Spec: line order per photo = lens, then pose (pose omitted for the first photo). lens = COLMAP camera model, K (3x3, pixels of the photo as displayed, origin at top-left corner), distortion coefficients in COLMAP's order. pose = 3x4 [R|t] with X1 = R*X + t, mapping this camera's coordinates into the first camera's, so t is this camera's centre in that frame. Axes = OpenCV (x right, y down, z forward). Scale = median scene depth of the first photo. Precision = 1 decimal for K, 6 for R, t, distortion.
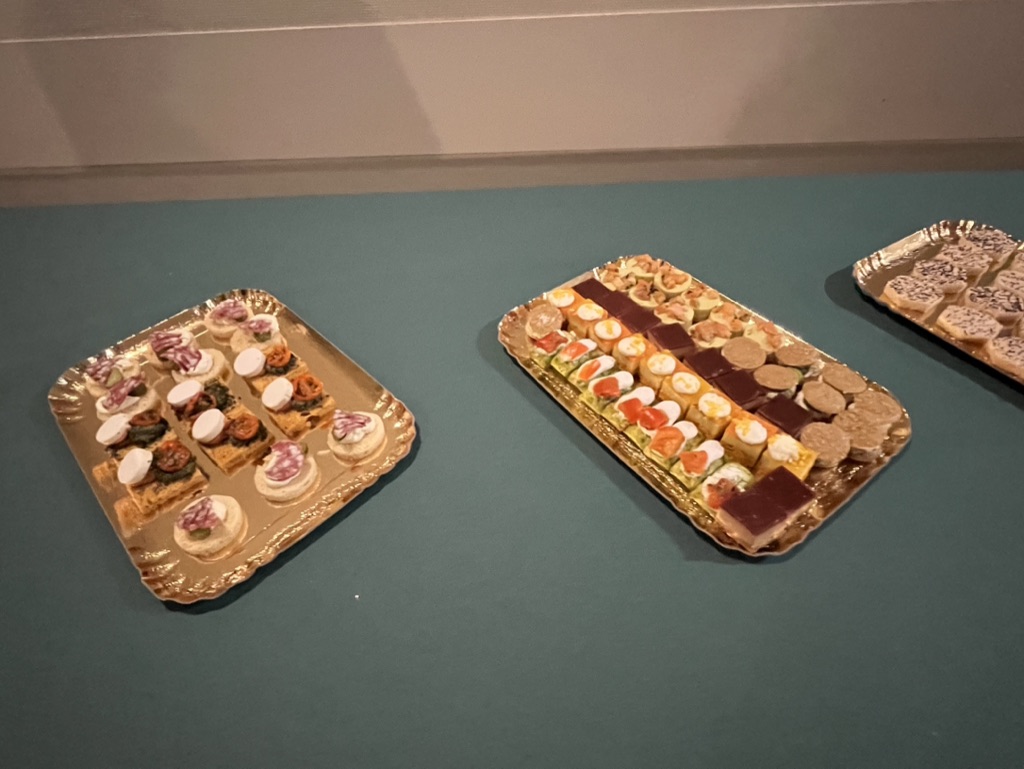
lens RADIAL K [[537.4, 0, 512.0], [0, 537.4, 384.5], [0, 0, 1]] dist [-0.000844, 0.000551]
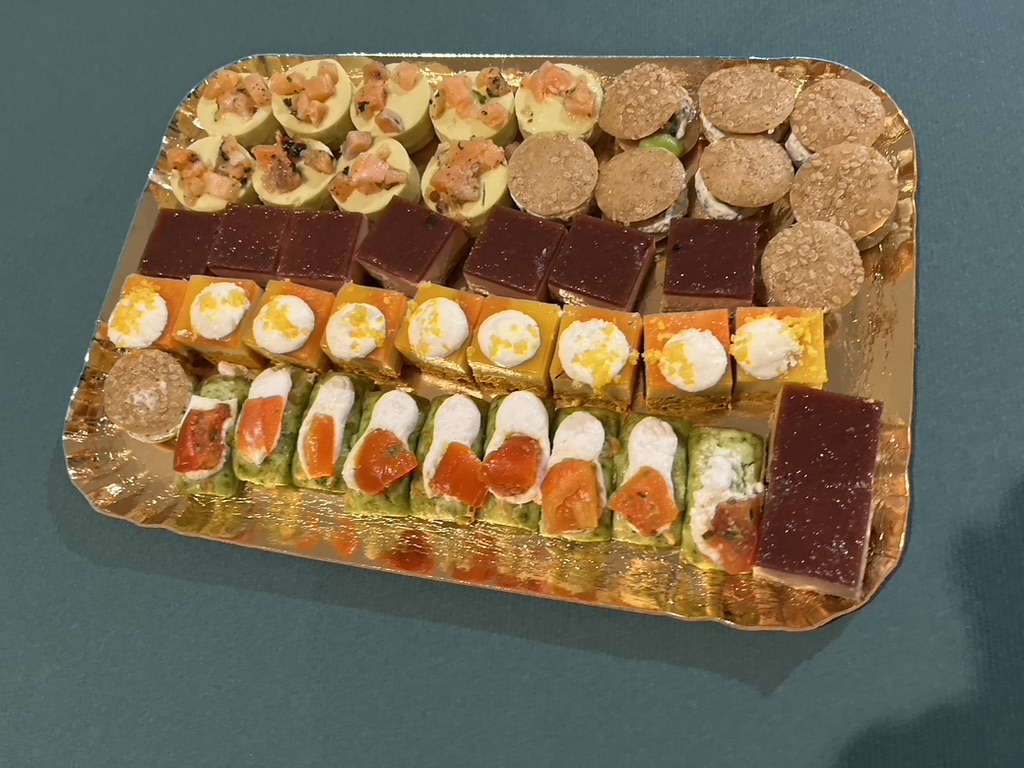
lens RADIAL K [[768.2, 0, 512.0], [0, 768.2, 384.0], [0, 0, 1]] dist [0.061956, -0.114613]
pose [[0.716133, -0.683405, 0.141811, 0.190991], [0.598013, 0.705552, 0.380232, -0.193335], [-0.359908, -0.187492, 0.913955, 0.380056]]
